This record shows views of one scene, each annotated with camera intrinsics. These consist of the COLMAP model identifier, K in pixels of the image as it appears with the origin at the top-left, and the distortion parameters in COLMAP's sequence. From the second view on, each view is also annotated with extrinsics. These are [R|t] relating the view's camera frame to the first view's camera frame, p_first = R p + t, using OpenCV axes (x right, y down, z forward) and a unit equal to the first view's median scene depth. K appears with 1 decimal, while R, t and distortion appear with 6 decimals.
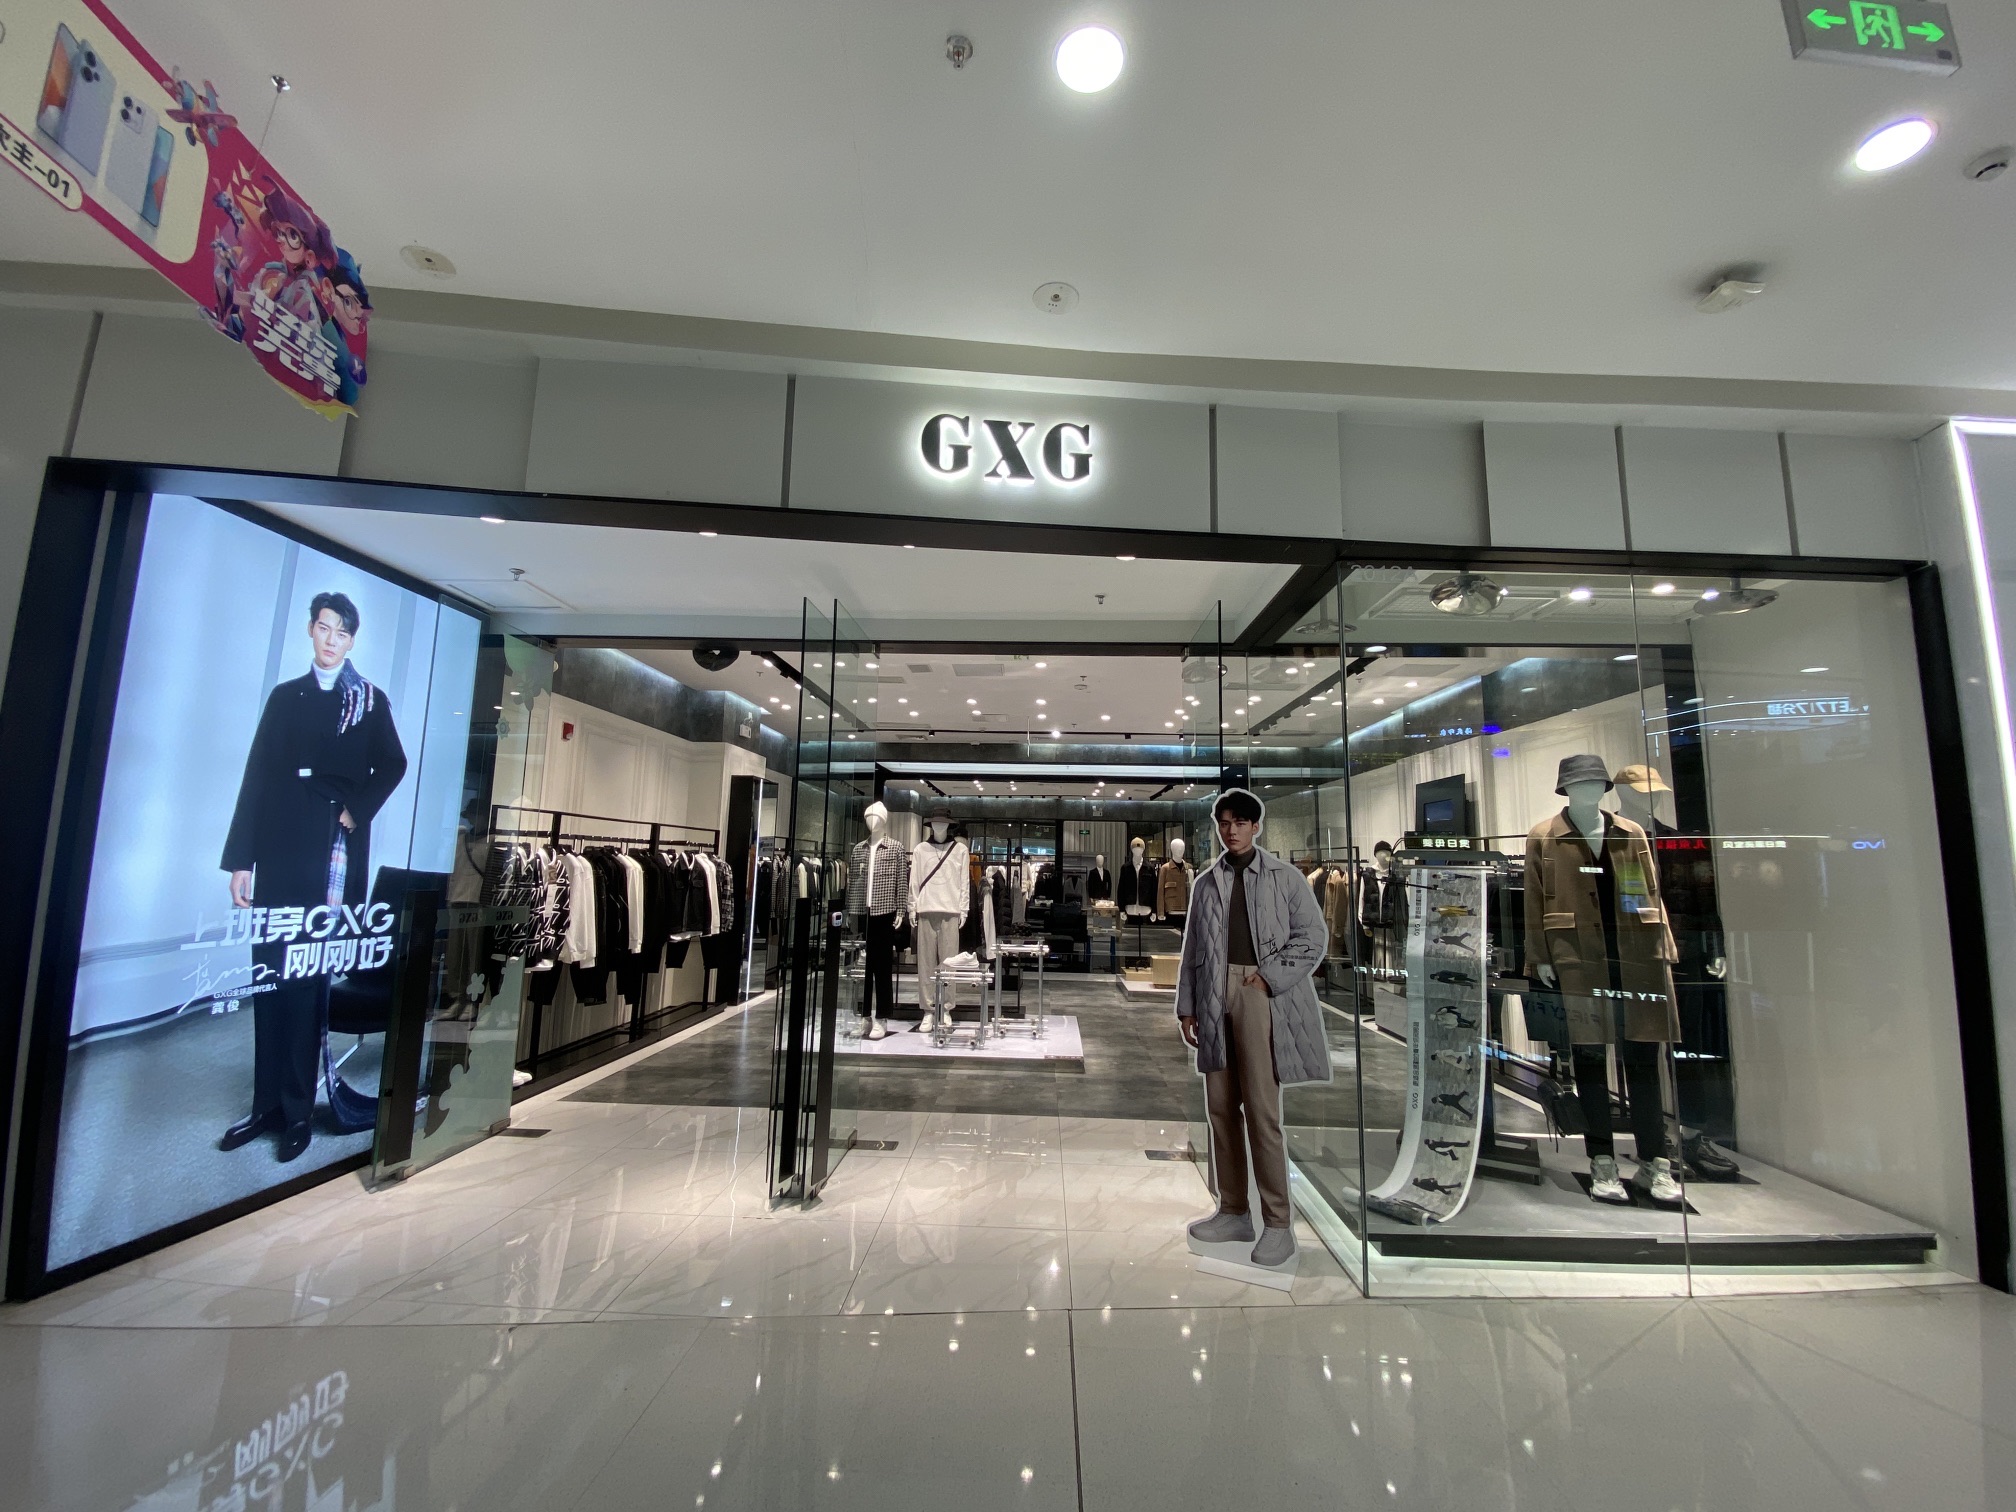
lens RADIAL K [[804.6, 0, 1015.8], [0, 804.6, 753.3], [0, 0, 1]] dist [0.036065, -0.027163]
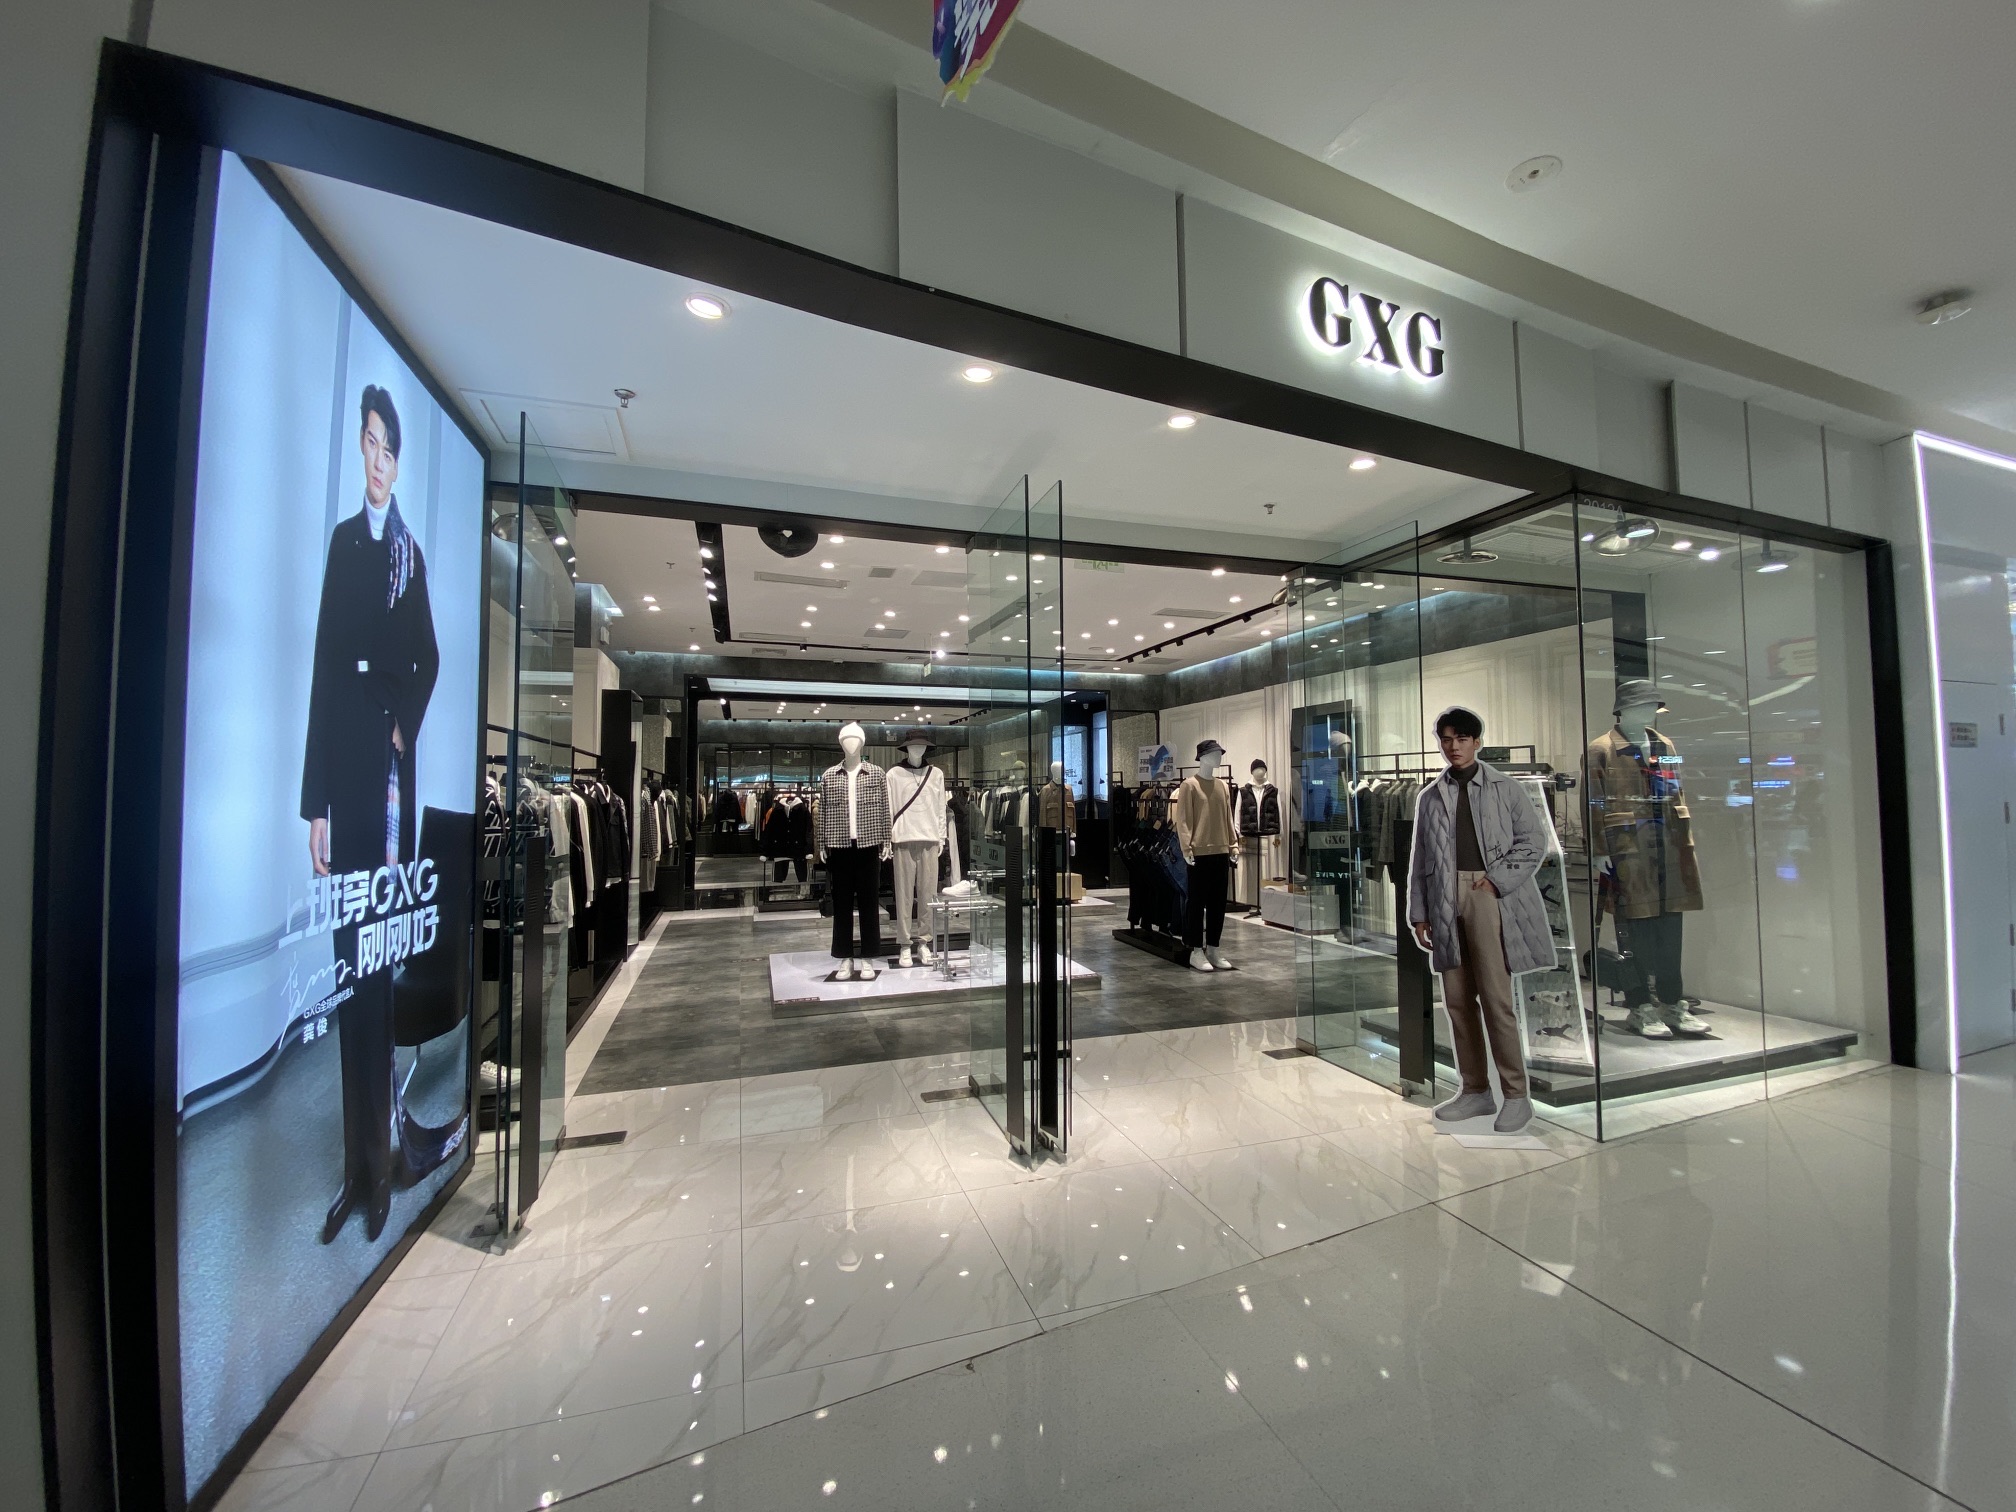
lens RADIAL K [[804.6, 0, 1015.8], [0, 804.6, 753.3], [0, 0, 1]] dist [0.036065, -0.027163]
pose [[0.937068, -0.009770, 0.349011, -0.621170], [-0.022504, 0.995840, 0.088299, 0.023909], [-0.348422, -0.090596, 0.932949, 0.208308]]
